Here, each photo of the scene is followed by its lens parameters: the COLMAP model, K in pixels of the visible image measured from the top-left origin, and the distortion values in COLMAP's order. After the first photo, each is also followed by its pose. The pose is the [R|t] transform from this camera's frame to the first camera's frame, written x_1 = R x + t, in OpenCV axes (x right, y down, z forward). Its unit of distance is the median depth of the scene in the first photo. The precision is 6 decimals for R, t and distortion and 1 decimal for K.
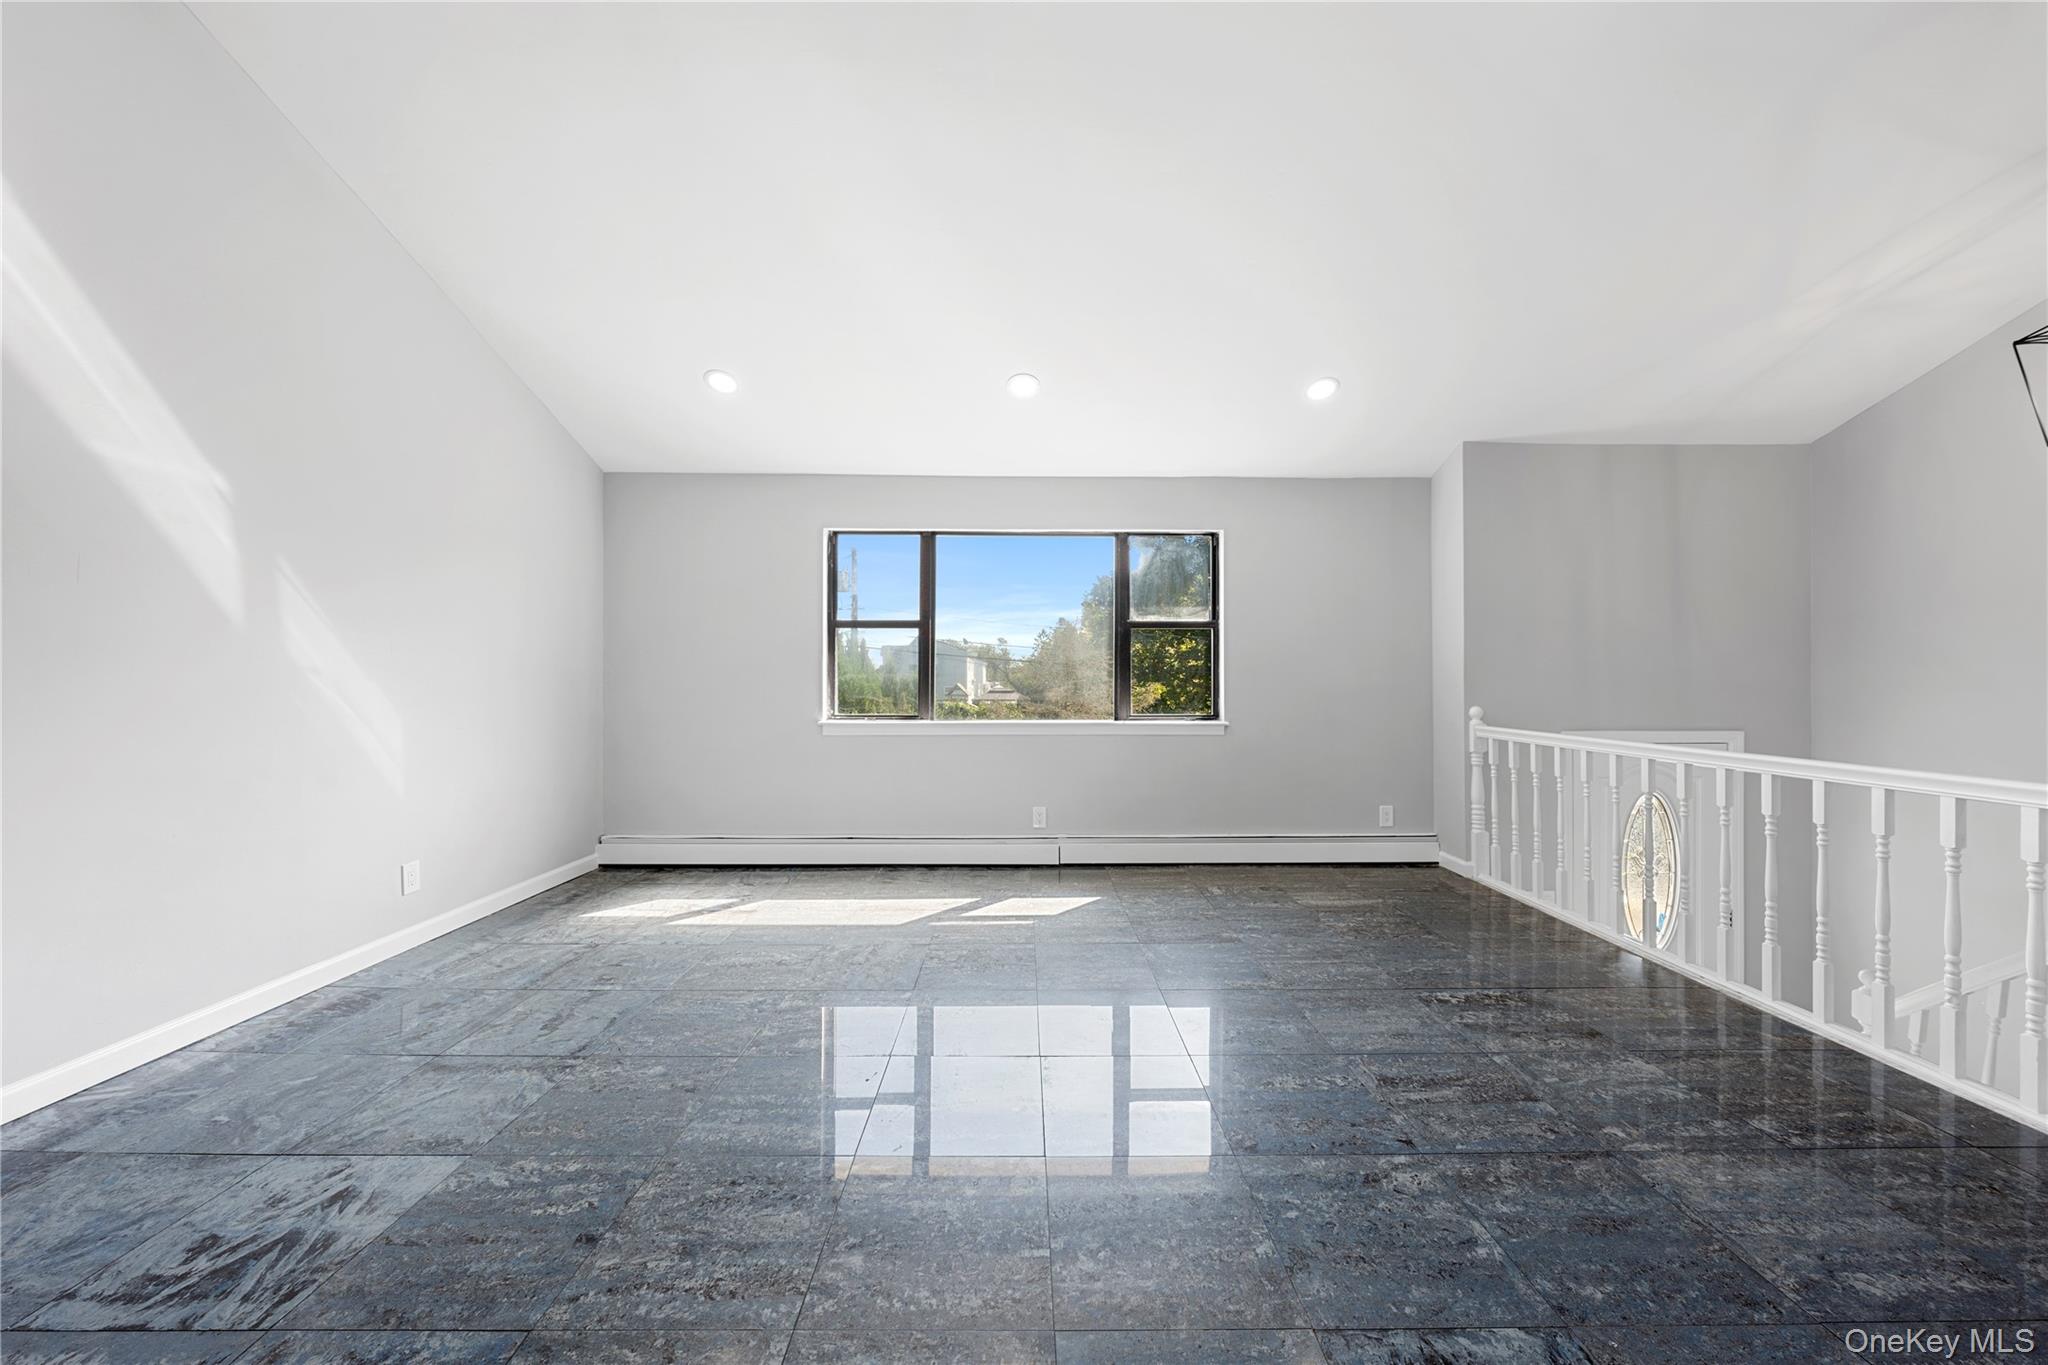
lens RADIAL K [[705.5, 0, 1026.7], [0, 705.5, 681.0], [0, 0, 1]] dist [-0.005177, -0.000027]
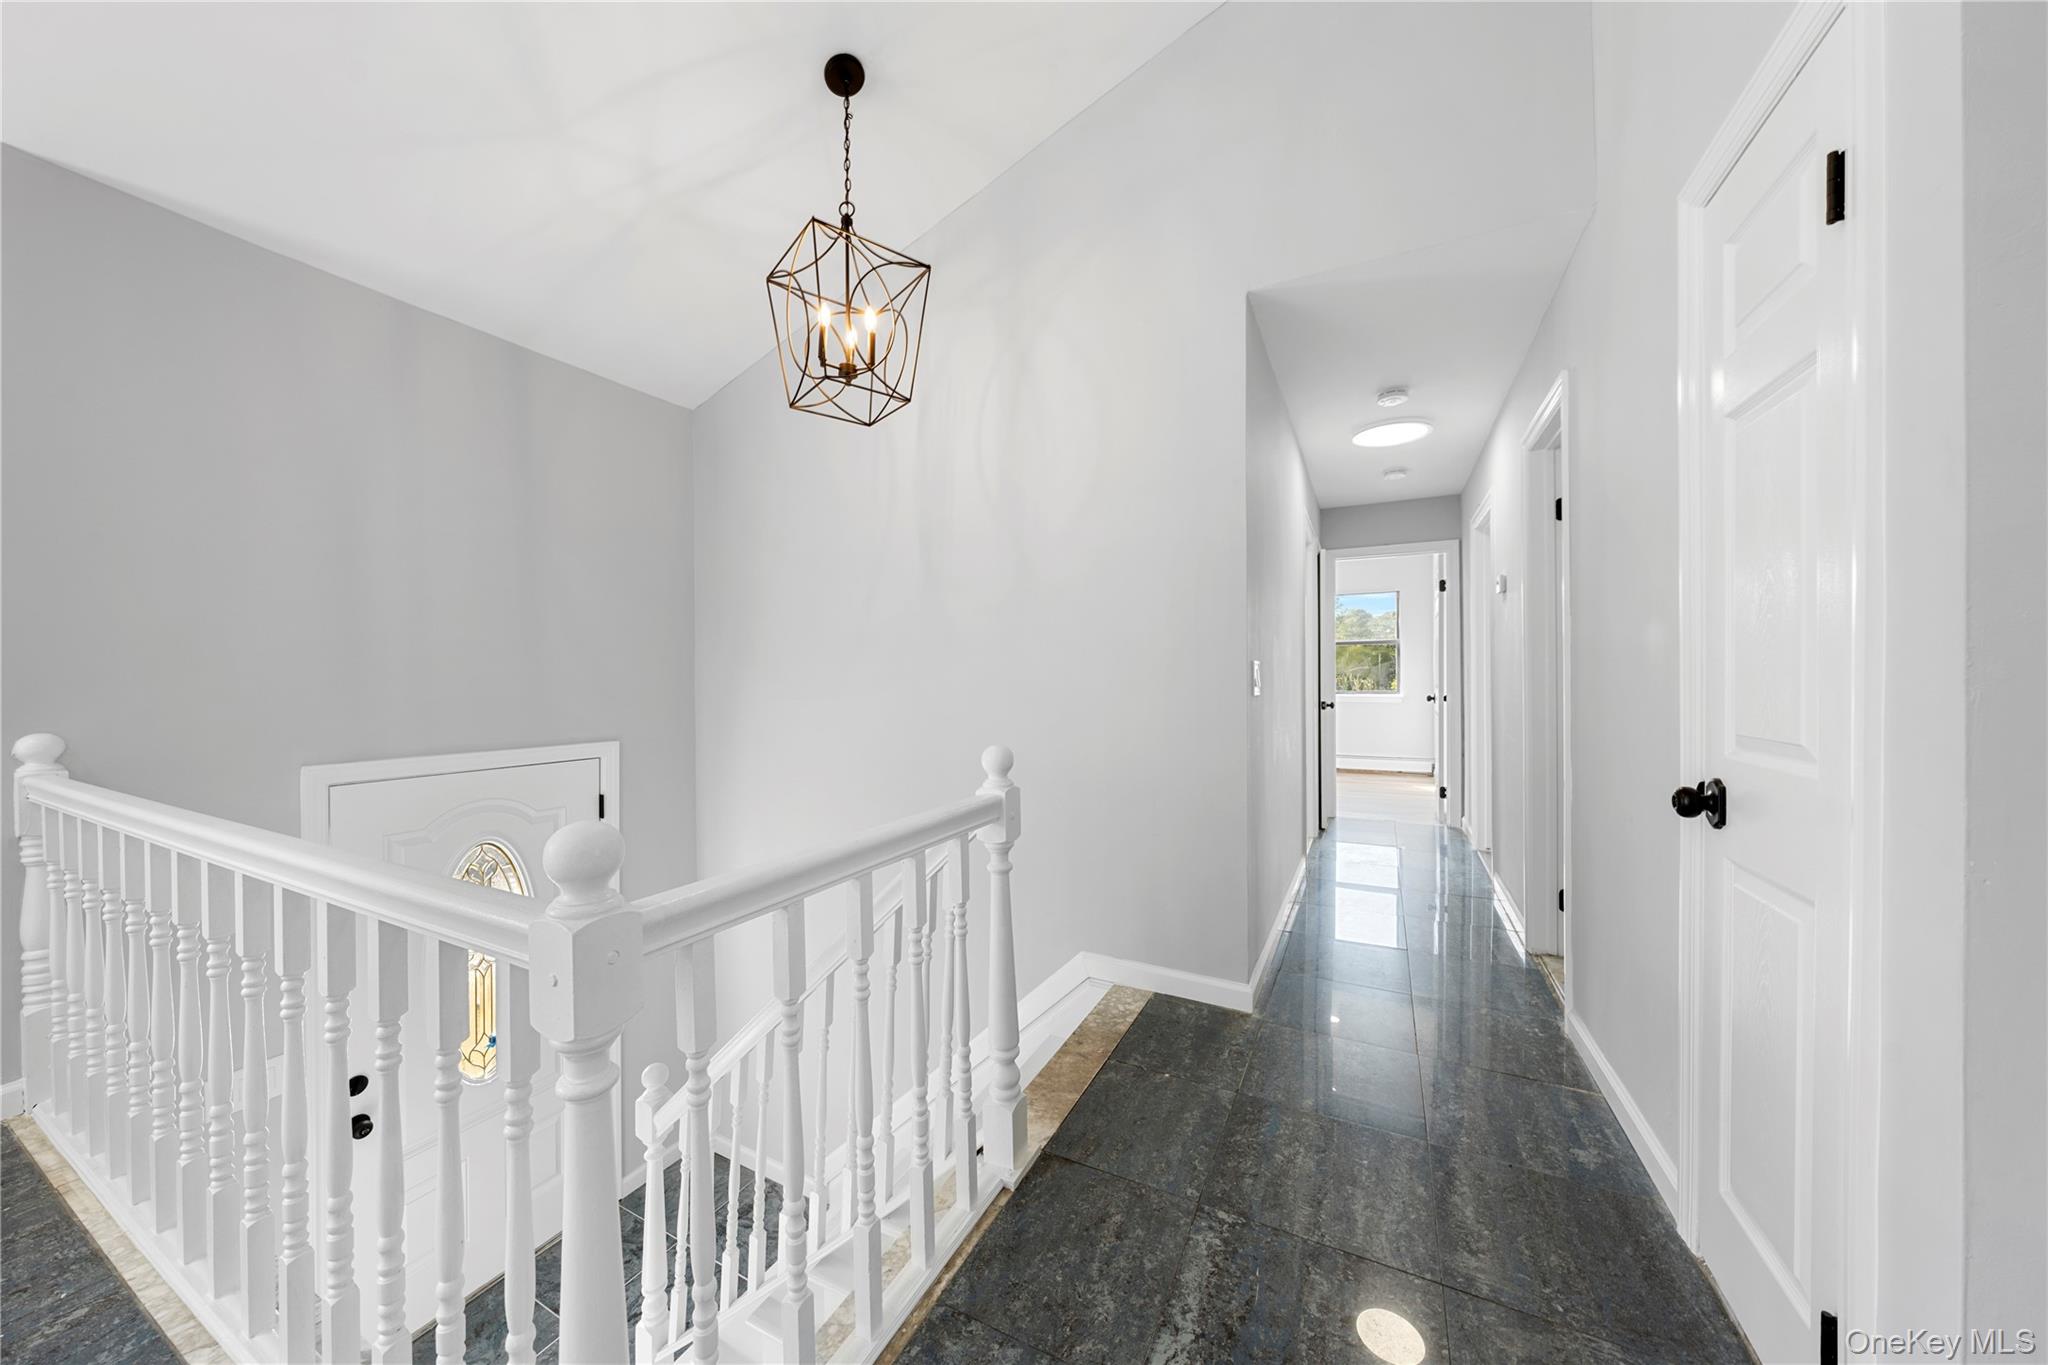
lens RADIAL K [[705.5, 0, 1020.5], [0, 705.5, 680.3], [0, 0, 1]] dist [-0.005177, -0.000027]
pose [[0.491591, -0.005751, 0.870807, 0.557523], [0.019474, 0.999801, -0.004390, 0.015104], [-0.870608, 0.019116, 0.491605, 0.218960]]
